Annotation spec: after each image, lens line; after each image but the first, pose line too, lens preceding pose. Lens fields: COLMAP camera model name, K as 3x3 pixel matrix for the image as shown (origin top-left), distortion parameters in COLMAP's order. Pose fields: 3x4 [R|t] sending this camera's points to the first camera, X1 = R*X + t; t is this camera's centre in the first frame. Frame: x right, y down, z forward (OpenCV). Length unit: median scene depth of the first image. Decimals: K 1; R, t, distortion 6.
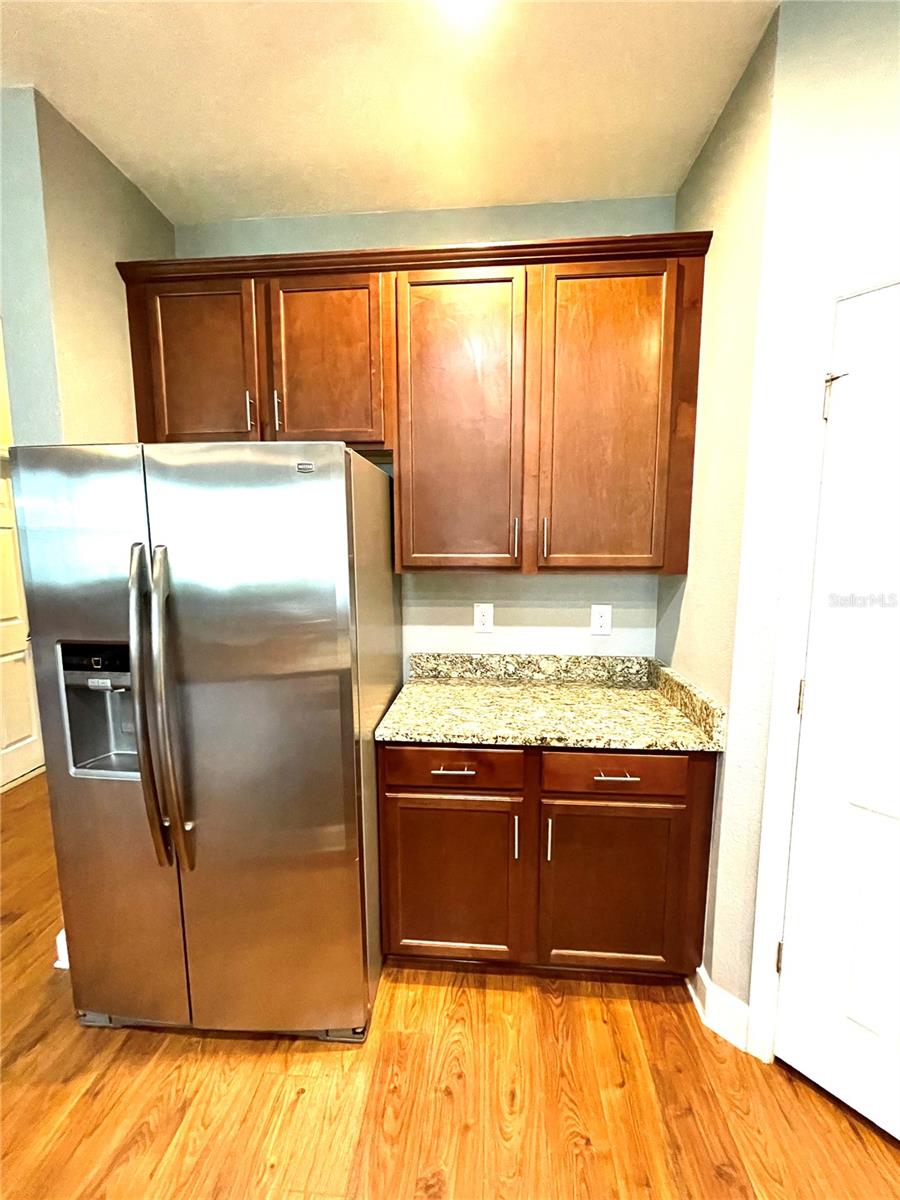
lens RADIAL K [[482.1, 0, 454.2], [0, 482.1, 597.8], [0, 0, 1]] dist [-0.003758, 0.000478]
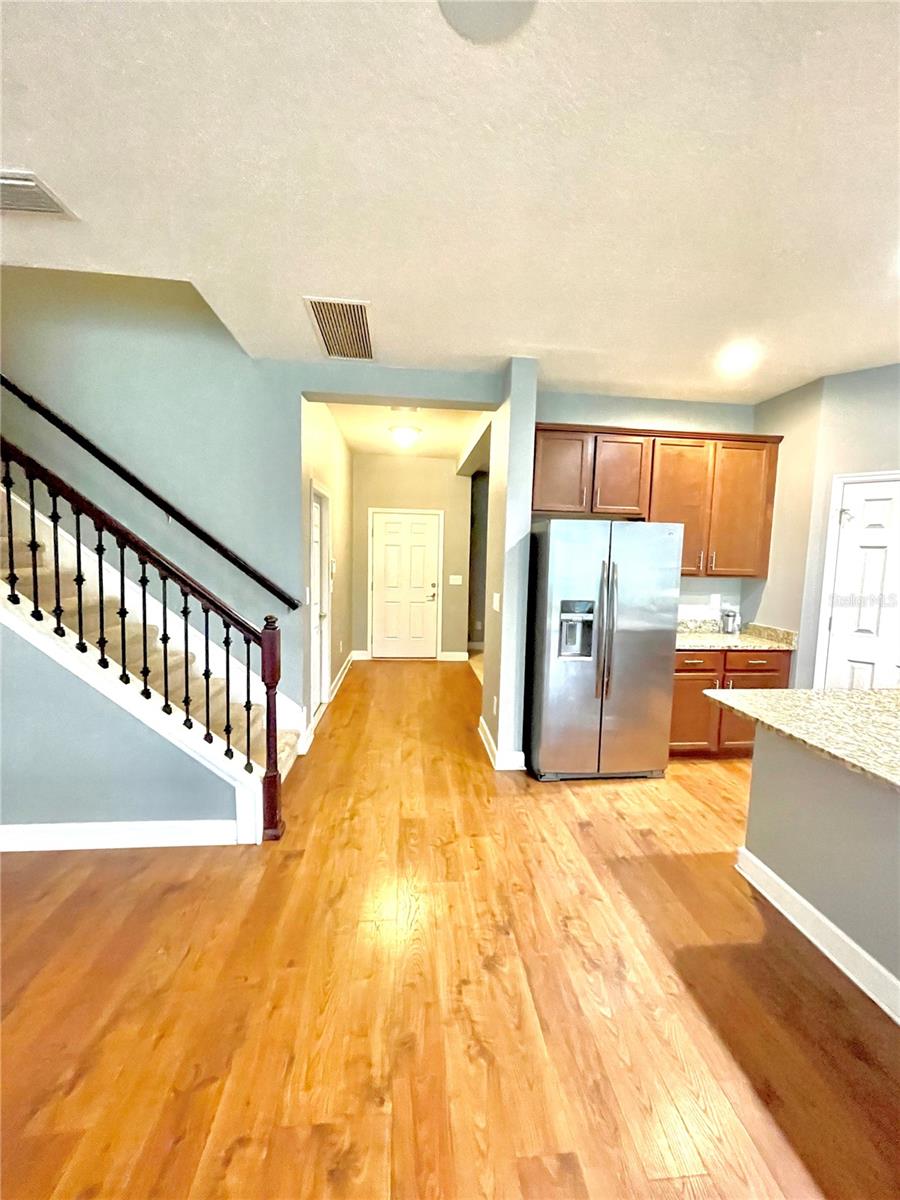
lens RADIAL K [[482.1, 0, 454.2], [0, 482.1, 597.8], [0, 0, 1]] dist [-0.003758, 0.000478]
pose [[0.983081, 0.013990, 0.182635, -1.553785], [-0.009021, 0.999567, -0.028008, 0.129728], [-0.182948, 0.025886, 0.982782, -1.070408]]
